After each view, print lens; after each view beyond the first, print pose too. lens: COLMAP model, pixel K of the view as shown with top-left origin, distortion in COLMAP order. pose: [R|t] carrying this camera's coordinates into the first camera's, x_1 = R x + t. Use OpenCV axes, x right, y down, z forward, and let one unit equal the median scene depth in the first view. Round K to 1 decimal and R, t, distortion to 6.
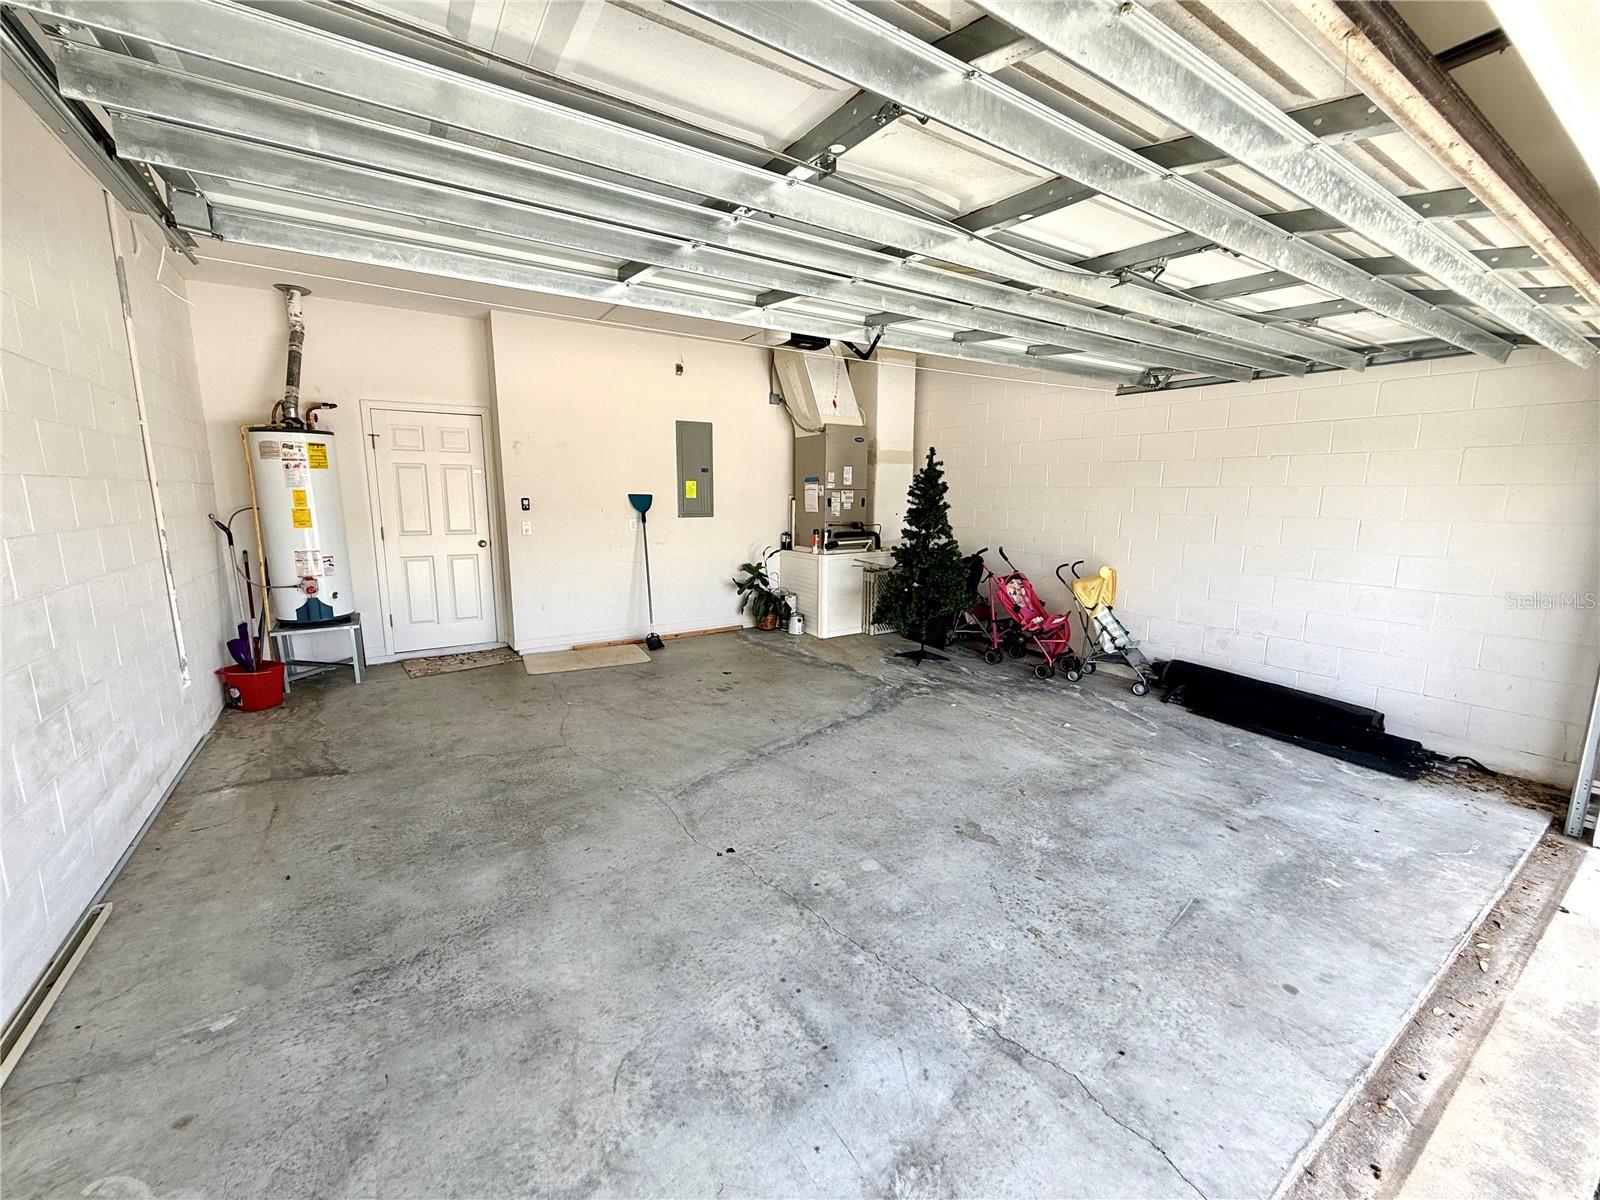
lens RADIAL K [[638.3, 0, 793.4], [0, 638.3, 599.3], [0, 0, 1]] dist [-0.000166, 0.000170]
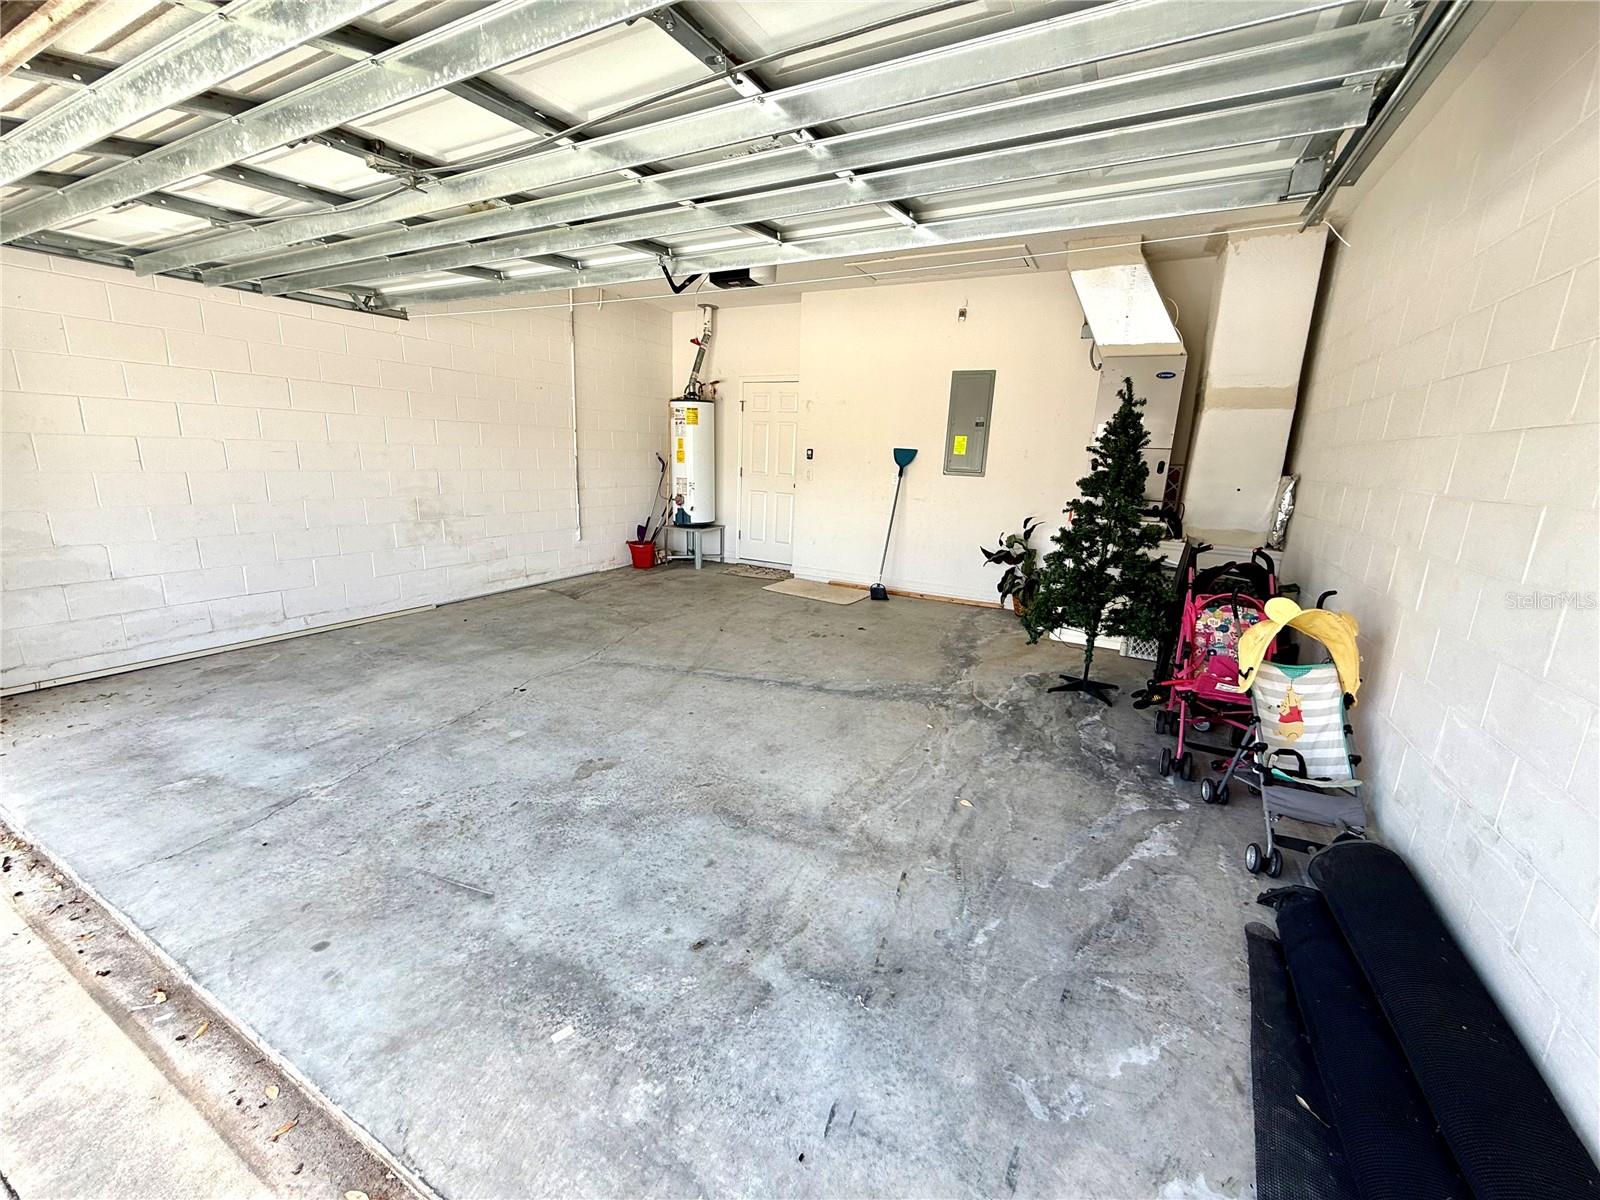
lens RADIAL K [[638.3, 0, 793.4], [0, 638.3, 599.3], [0, 0, 1]] dist [-0.000166, 0.000170]
pose [[0.483942, 0.212192, -0.848984, 0.958749], [-0.180294, 0.973520, 0.140546, -0.068738], [0.856326, 0.085050, 0.509384, 0.576096]]
